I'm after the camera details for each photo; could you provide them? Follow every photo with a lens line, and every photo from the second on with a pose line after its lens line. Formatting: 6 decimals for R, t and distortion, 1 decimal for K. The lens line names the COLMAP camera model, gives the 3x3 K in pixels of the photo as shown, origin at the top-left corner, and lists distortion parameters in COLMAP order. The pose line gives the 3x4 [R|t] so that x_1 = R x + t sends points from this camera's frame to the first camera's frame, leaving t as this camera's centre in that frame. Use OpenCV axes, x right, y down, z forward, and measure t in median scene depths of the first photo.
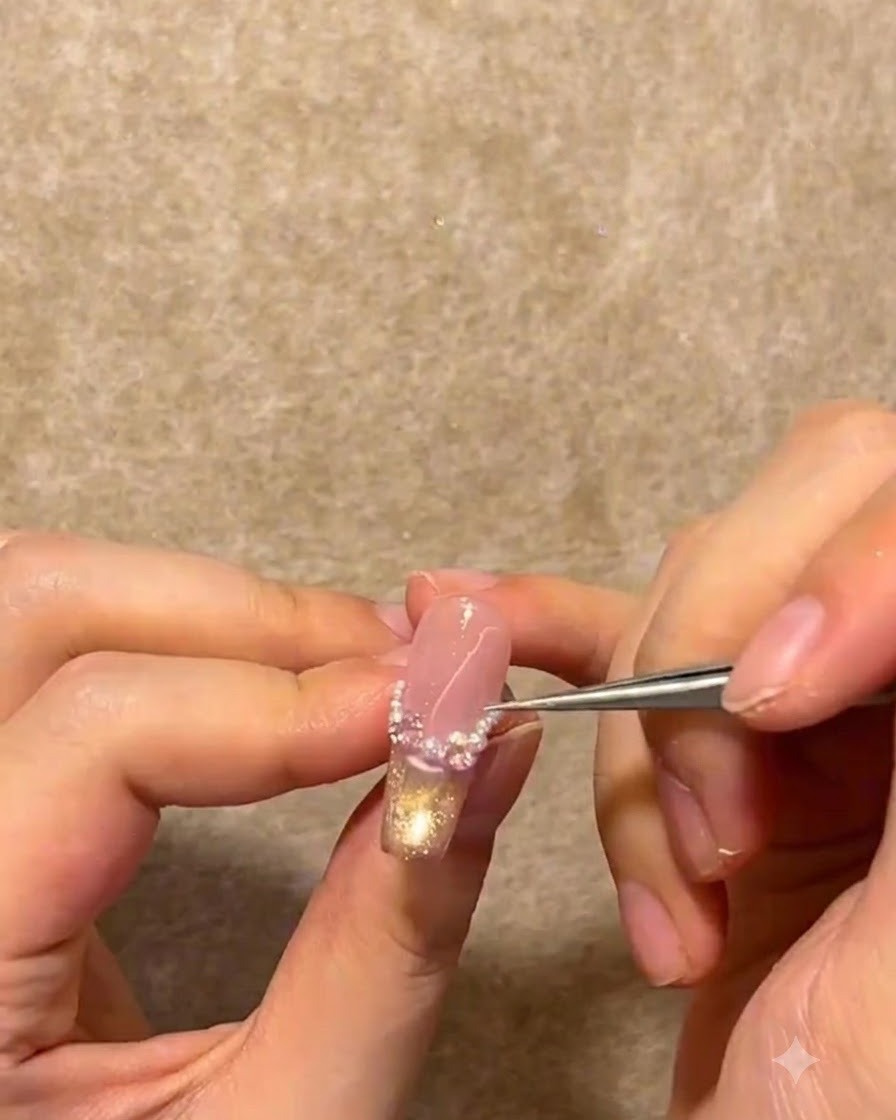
lens RADIAL K [[2238.9, 0, 454.2], [0, 2238.9, 555.6], [0, 0, 1]] dist [0.129207, 0.000000]
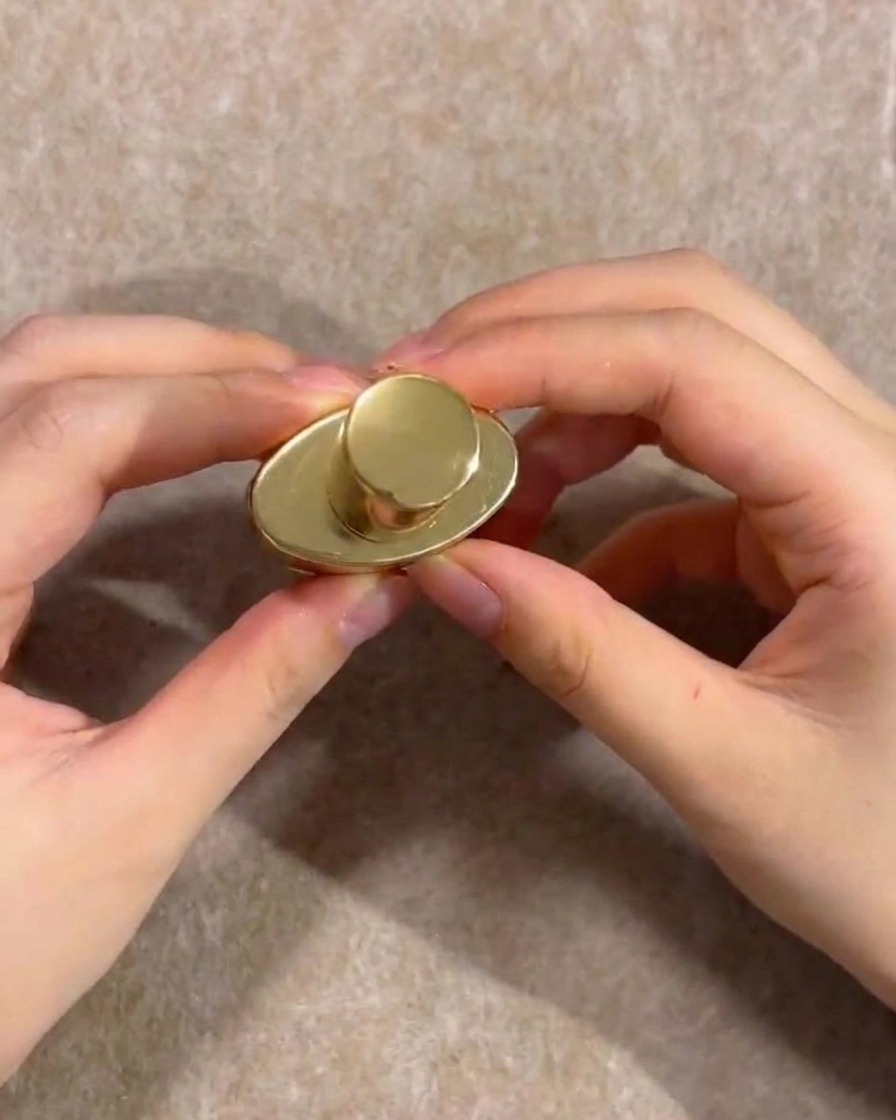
lens RADIAL K [[2238.9, 0, 450.5], [0, 2238.9, 571.4], [0, 0, 1]] dist [0.129207, 0.000000]
pose [[1.000000, 0.000538, 0.000788, -0.002194], [-0.000535, 0.999992, -0.003954, 0.001758], [-0.000790, 0.003953, 0.999992, -0.228015]]
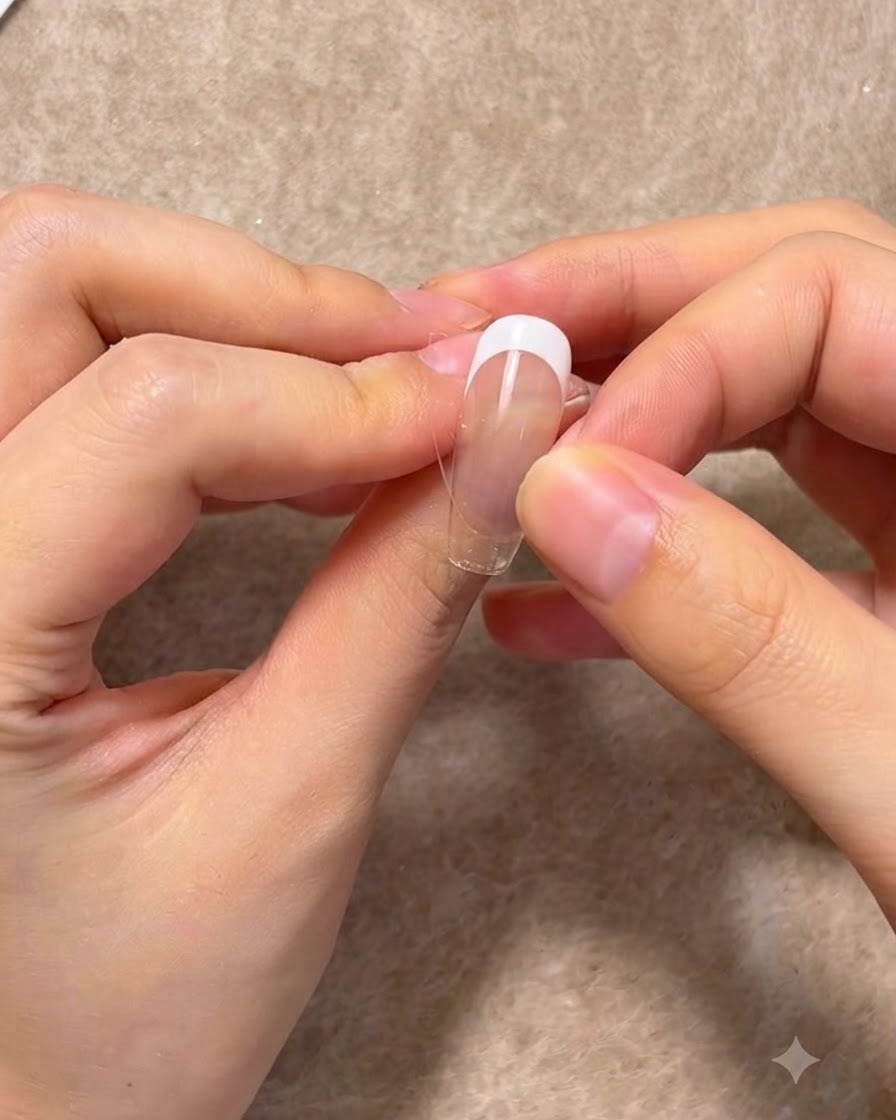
lens RADIAL K [[2238.9, 0, 446.9], [0, 2238.9, 556.0], [0, 0, 1]] dist [0.129207, 0.000000]
pose [[0.999996, 0.000565, -0.002784, -0.000388], [-0.000567, 0.999999, -0.000864, 0.000069], [0.002783, 0.000865, 0.999996, 0.040784]]
